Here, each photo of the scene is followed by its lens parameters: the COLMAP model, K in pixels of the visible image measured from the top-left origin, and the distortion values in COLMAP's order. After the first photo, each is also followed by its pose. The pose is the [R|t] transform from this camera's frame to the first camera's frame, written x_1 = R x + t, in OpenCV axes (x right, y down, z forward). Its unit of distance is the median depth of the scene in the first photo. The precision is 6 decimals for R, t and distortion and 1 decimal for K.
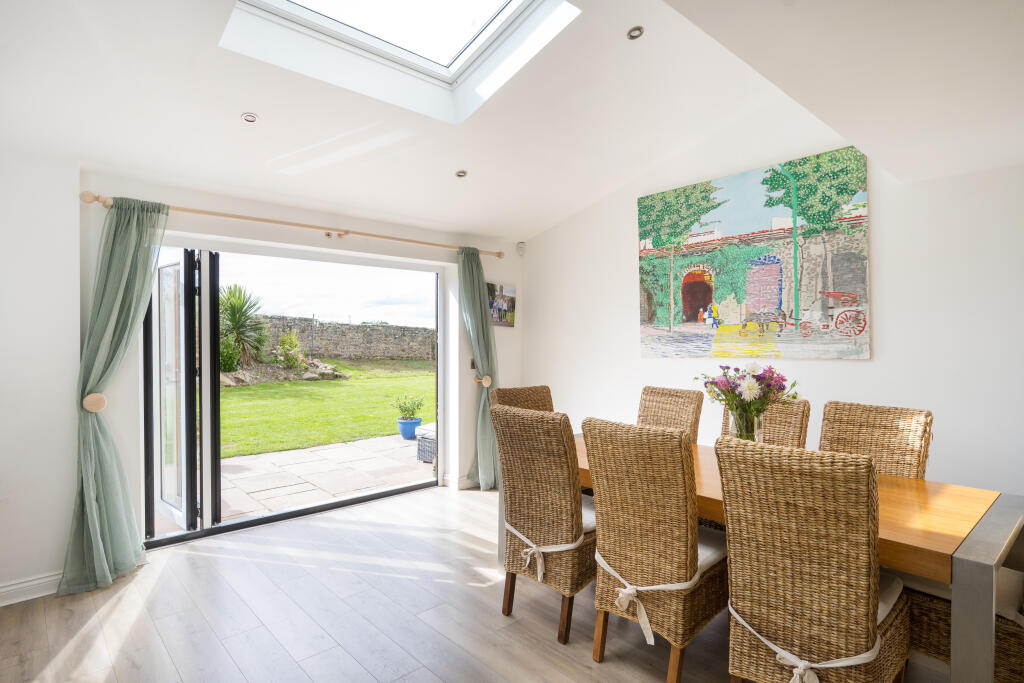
lens RADIAL K [[543.0, 0, 512.0], [0, 543.0, 341.5], [0, 0, 1]] dist [-0.004238, -0.000020]
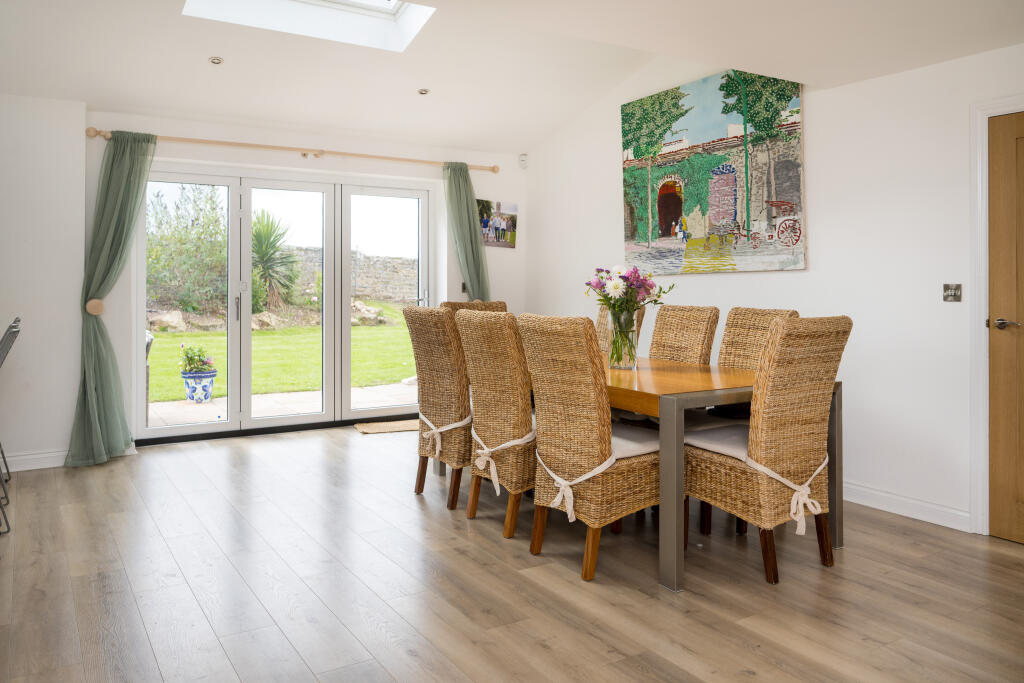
lens RADIAL K [[769.4, 0, 512.6], [0, 769.4, 272.2], [0, 0, 1]] dist [-0.001960, -0.002145]
pose [[0.983957, -0.002581, -0.178388, 0.337435], [-0.000665, 0.999835, -0.018134, 0.054610], [0.178405, 0.017961, 0.983793, -0.387053]]
